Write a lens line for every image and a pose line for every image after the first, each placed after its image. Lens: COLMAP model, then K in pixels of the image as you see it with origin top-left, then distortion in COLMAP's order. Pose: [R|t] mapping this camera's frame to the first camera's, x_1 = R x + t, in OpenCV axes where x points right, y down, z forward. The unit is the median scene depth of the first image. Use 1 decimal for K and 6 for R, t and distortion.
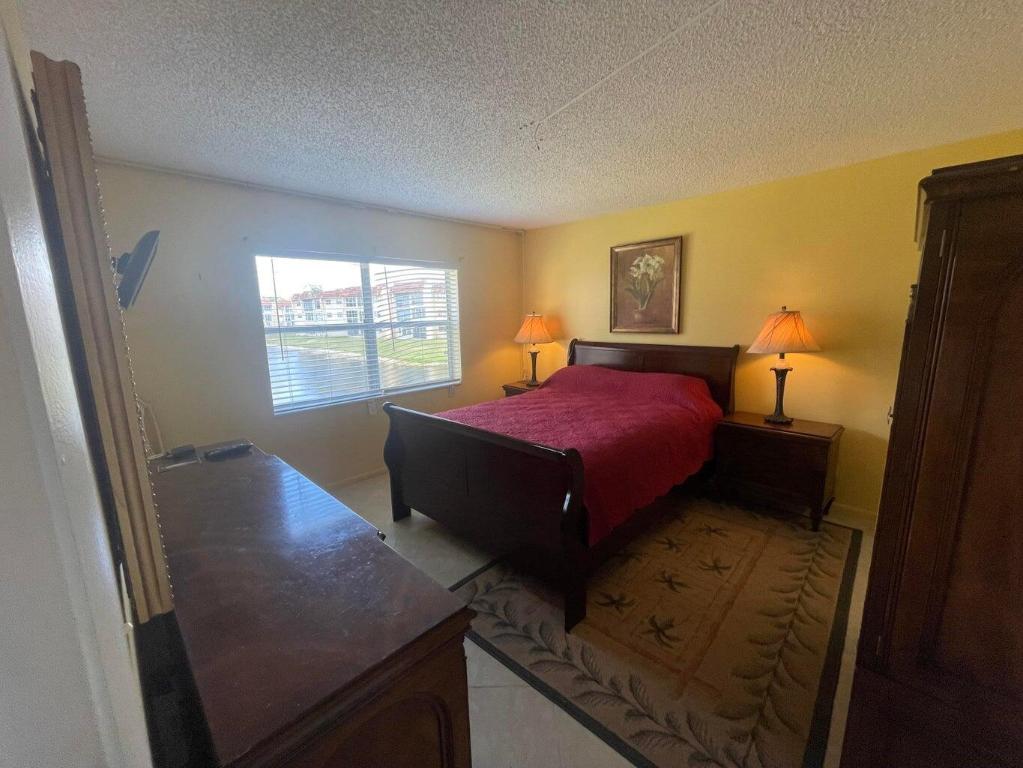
lens RADIAL K [[413.0, 0, 507.3], [0, 413.0, 381.4], [0, 0, 1]] dist [-0.002079, 0.000488]
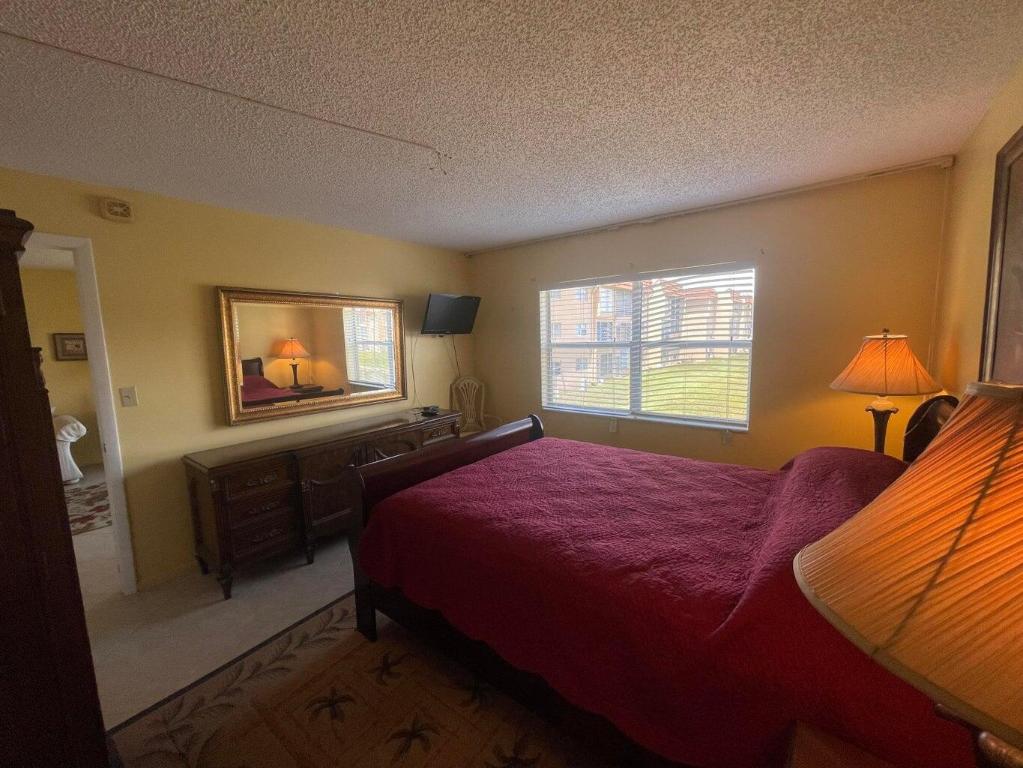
lens RADIAL K [[413.0, 0, 505.2], [0, 413.0, 382.7], [0, 0, 1]] dist [-0.002079, 0.000488]
pose [[0.111304, 0.137244, -0.984264, 0.777008], [-0.141679, 0.982493, 0.120976, -0.154740], [0.983635, 0.125984, 0.128800, 0.758822]]
